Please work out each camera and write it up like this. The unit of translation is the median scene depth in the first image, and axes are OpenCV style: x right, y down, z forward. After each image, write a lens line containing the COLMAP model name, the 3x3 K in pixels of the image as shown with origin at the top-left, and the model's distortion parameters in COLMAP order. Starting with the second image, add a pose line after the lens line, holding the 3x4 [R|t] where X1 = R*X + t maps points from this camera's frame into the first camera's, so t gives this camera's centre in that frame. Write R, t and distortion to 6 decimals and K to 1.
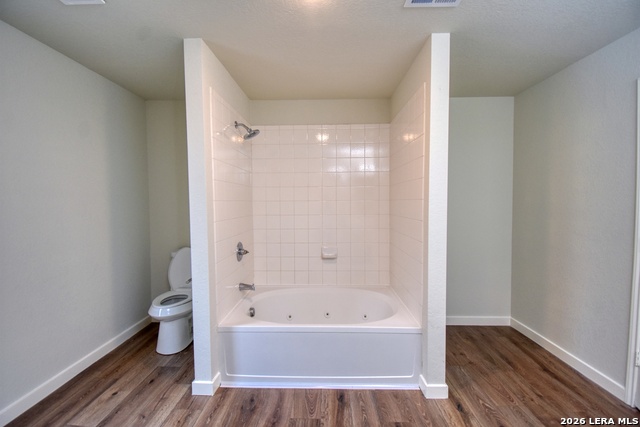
lens RADIAL K [[284.5, 0, 324.9], [0, 284.5, 208.9], [0, 0, 1]] dist [-0.000151, -0.012422]
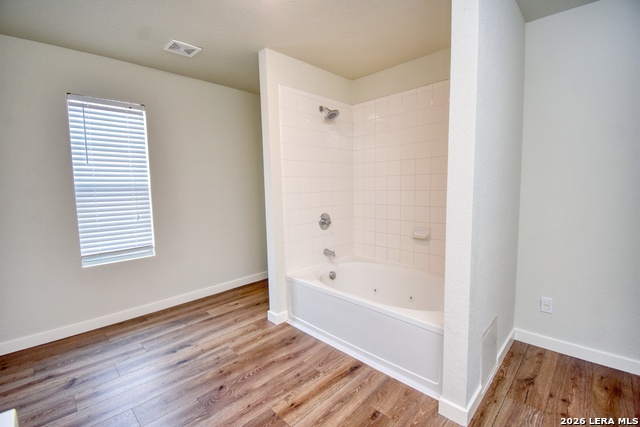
lens RADIAL K [[284.5, 0, 321.2], [0, 284.5, 213.2], [0, 0, 1]] dist [-0.000151, -0.012422]
pose [[0.729083, 0.058843, -0.681891, 0.613889], [-0.003366, 0.996594, 0.082401, 0.028014], [0.684417, -0.057782, 0.726798, 0.202679]]
